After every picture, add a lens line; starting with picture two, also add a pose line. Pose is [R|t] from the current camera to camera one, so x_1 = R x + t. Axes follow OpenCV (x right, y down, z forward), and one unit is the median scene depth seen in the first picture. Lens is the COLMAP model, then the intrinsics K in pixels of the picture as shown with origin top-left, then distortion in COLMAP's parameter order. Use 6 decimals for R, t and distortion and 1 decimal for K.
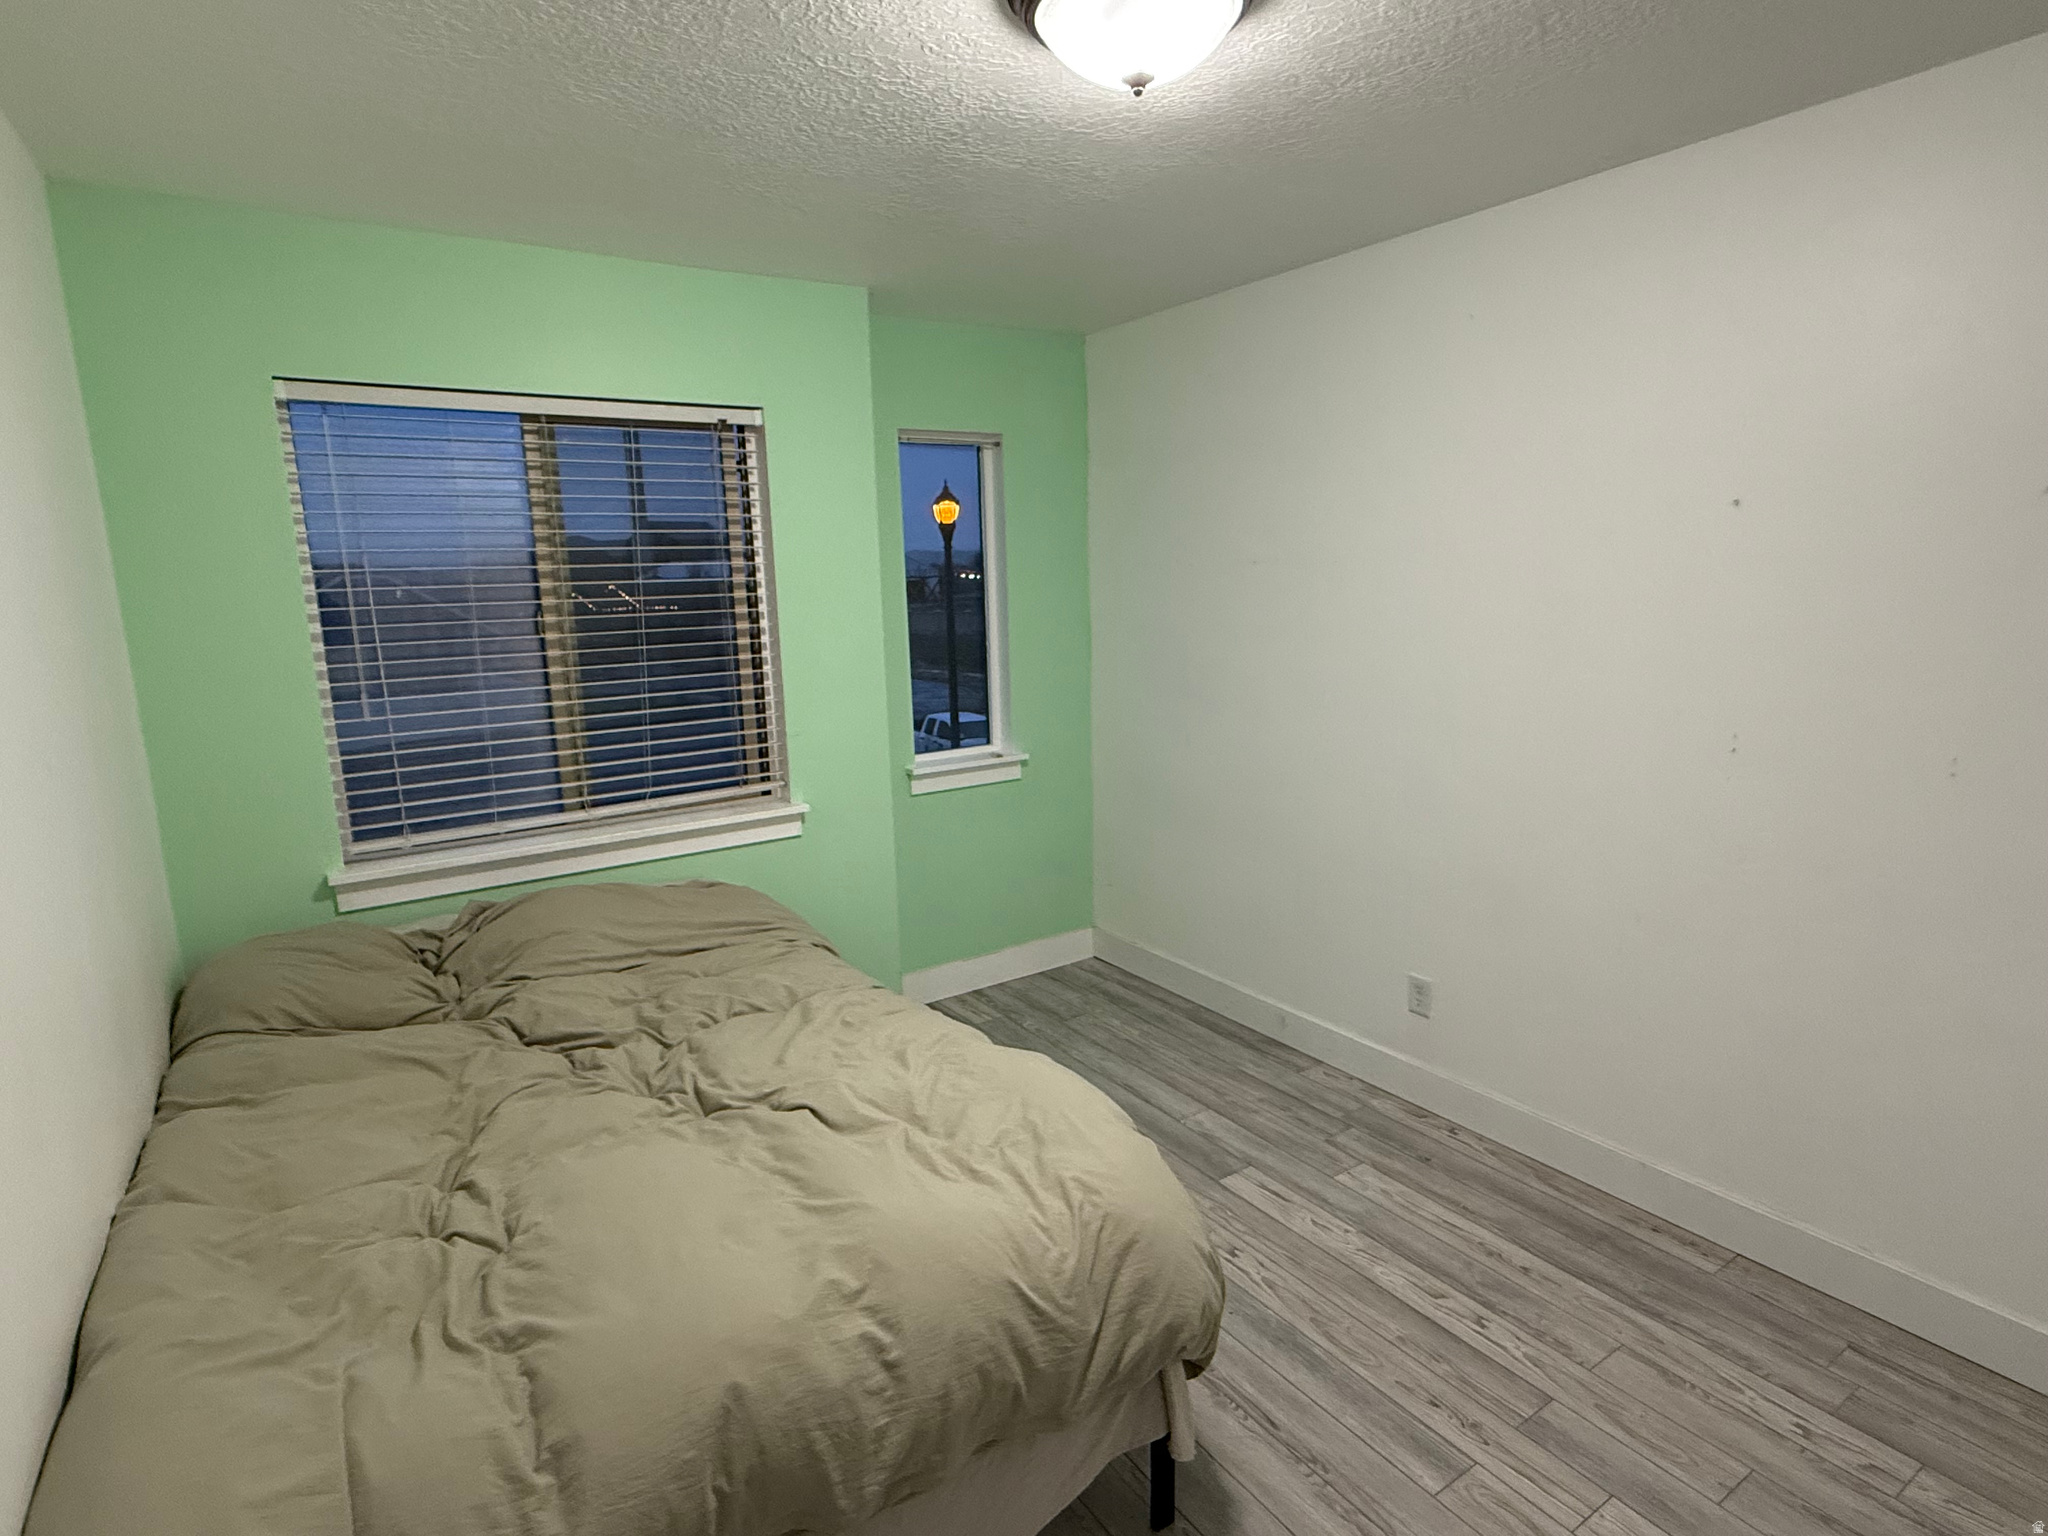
lens RADIAL K [[1081.8, 0, 1011.4], [0, 1081.8, 774.0], [0, 0, 1]] dist [-0.001439, 0.000985]
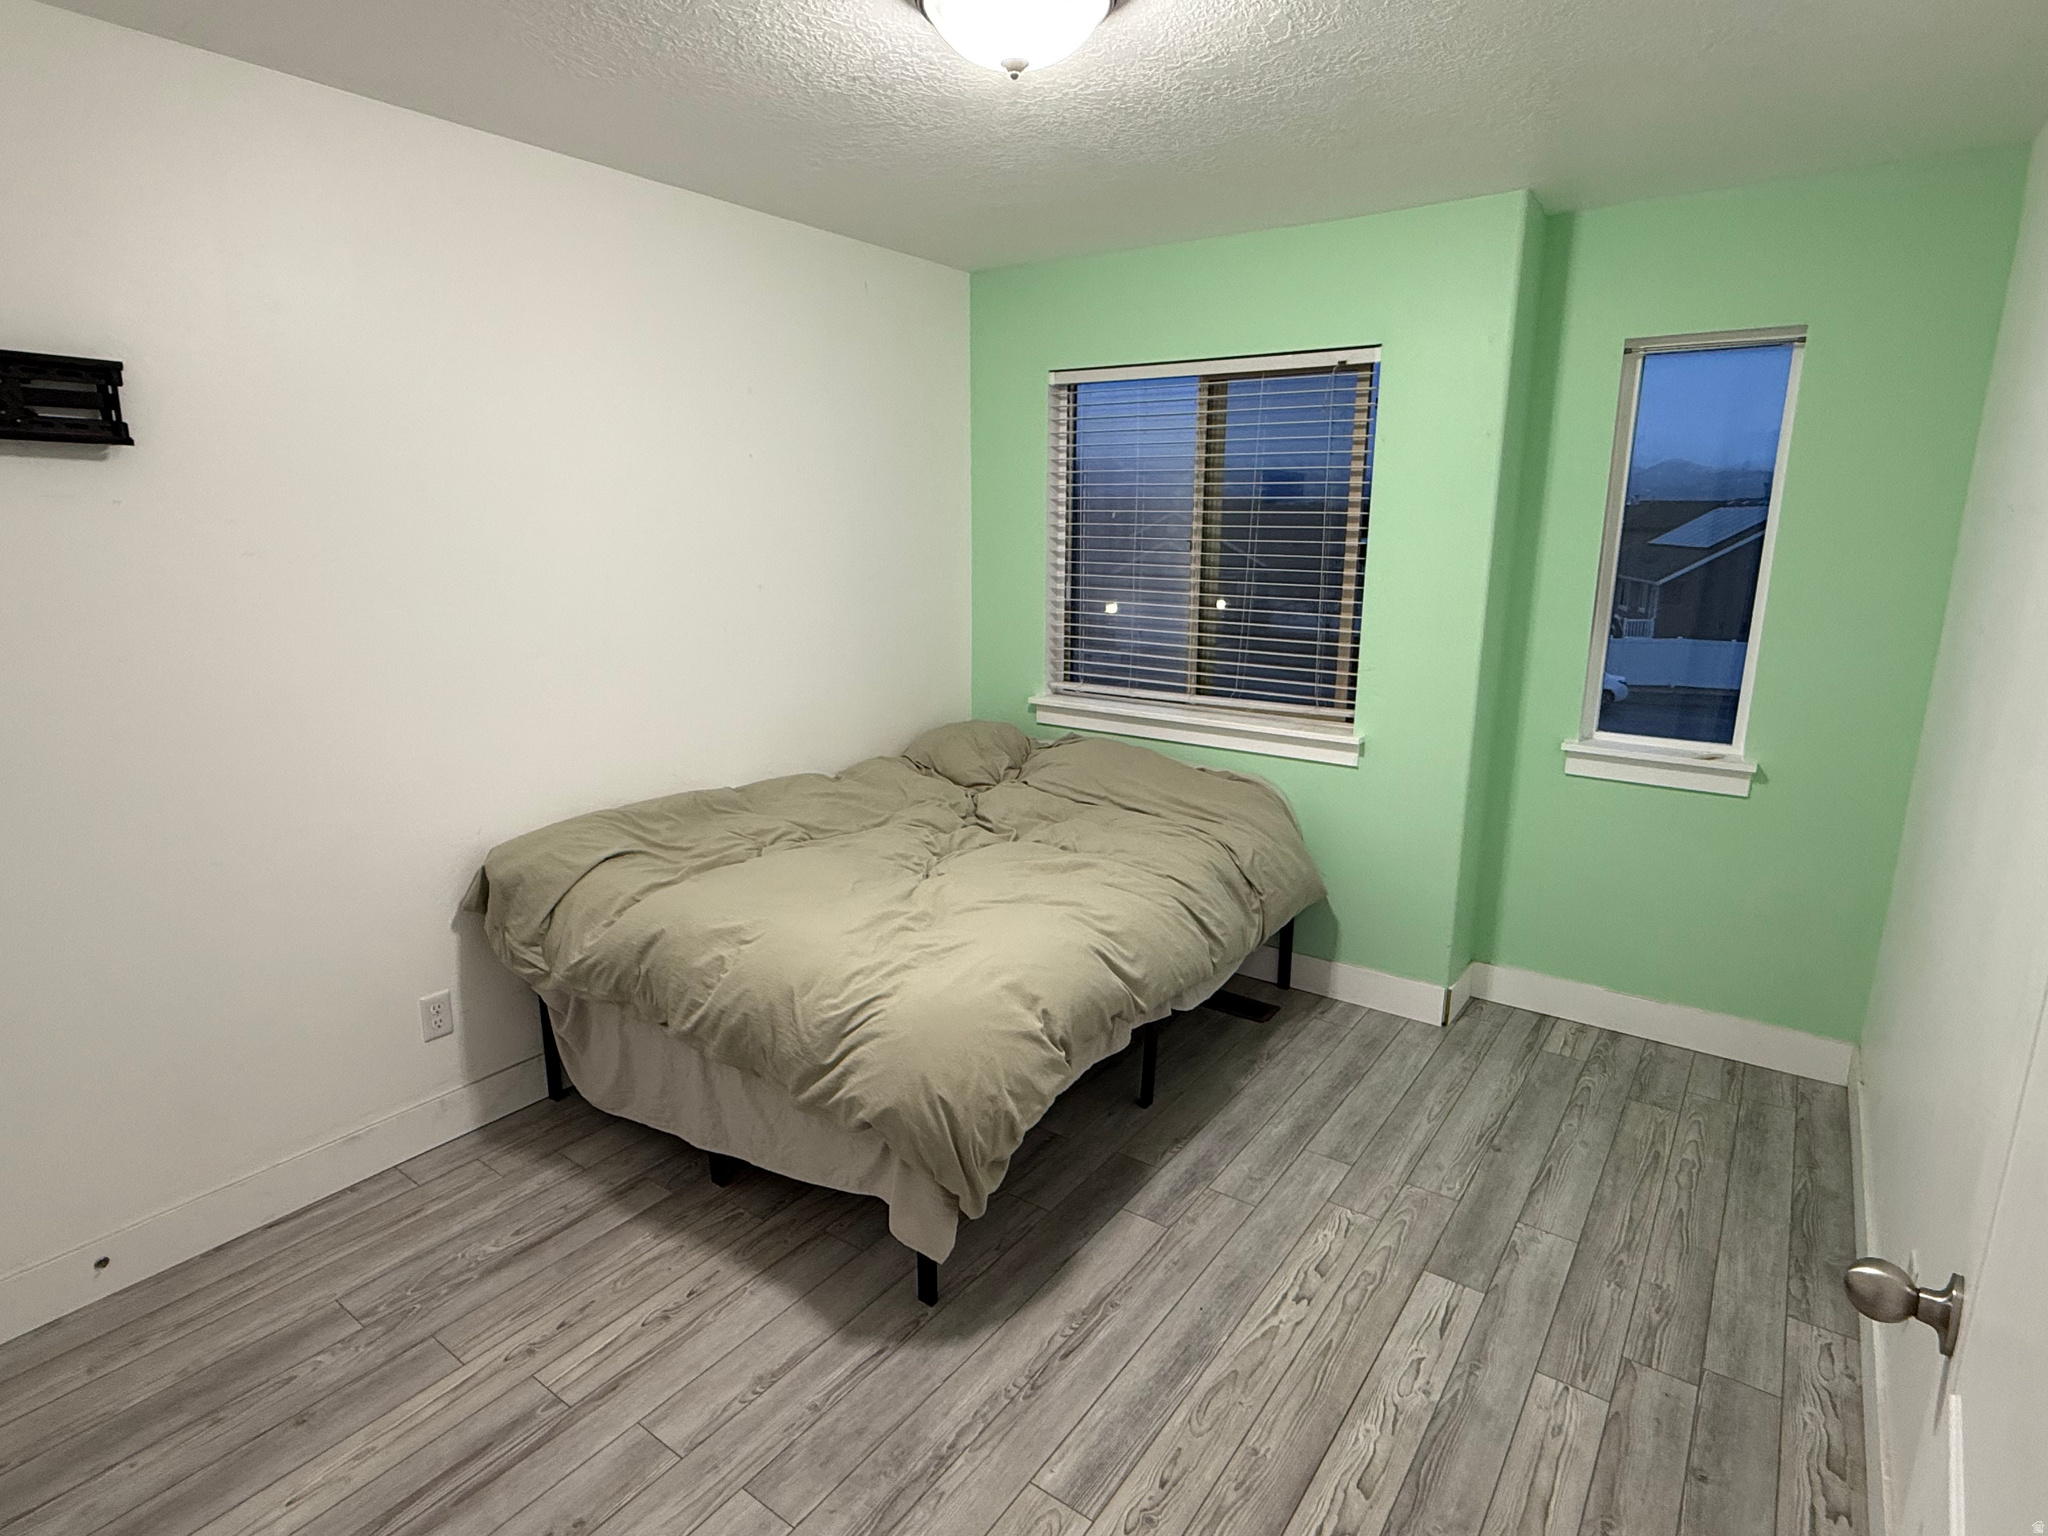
lens RADIAL K [[1081.8, 0, 1004.8], [0, 1081.8, 763.3], [0, 0, 1]] dist [-0.001439, 0.000985]
pose [[0.353134, 0.239031, -0.904523, 0.682283], [-0.191037, 0.964864, 0.180394, -0.075141], [0.915861, 0.109094, 0.386390, 0.331305]]
